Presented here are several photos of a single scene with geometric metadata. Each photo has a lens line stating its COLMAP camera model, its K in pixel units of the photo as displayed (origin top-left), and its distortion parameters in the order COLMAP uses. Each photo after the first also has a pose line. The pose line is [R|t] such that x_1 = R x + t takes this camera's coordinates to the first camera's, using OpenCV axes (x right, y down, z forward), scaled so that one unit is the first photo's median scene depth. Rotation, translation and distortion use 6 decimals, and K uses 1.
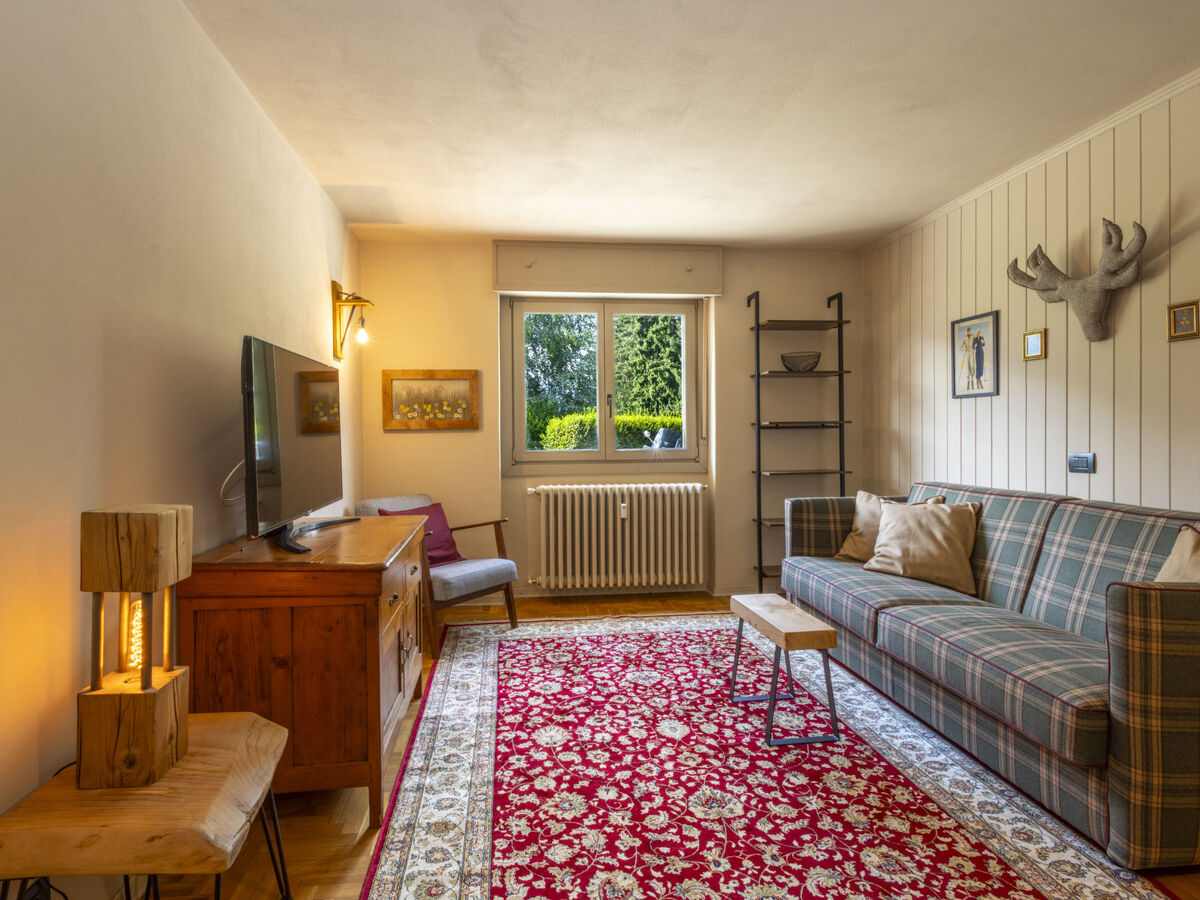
lens RADIAL K [[660.0, 0, 600.9], [0, 660.0, 445.4], [0, 0, 1]] dist [0.006850, -0.001018]
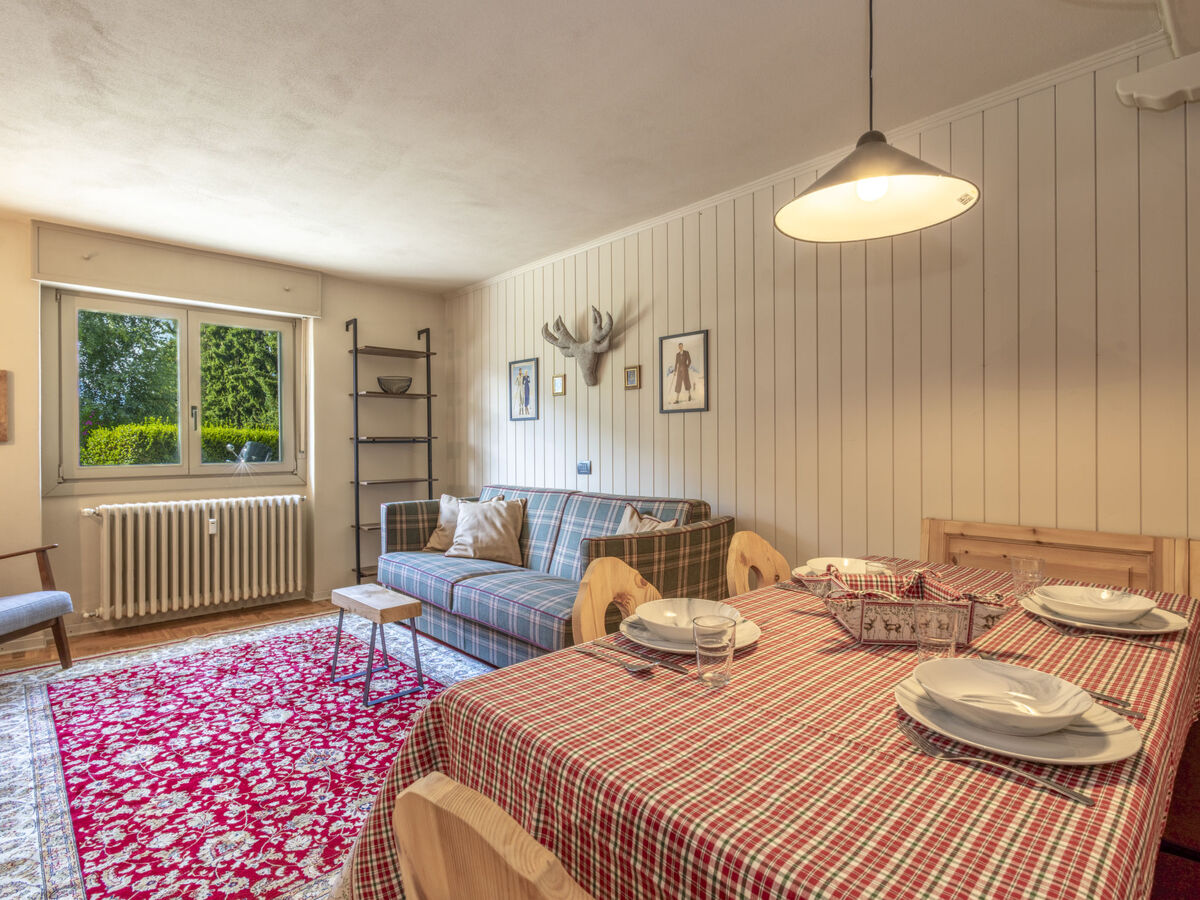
lens RADIAL K [[660.0, 0, 600.9], [0, 660.0, 445.4], [0, 0, 1]] dist [0.006850, -0.001018]
pose [[0.830697, 0.003709, 0.556713, -0.051405], [0.008382, 0.999781, -0.019167, 0.004866], [-0.556662, 0.020588, 0.830484, -0.201258]]
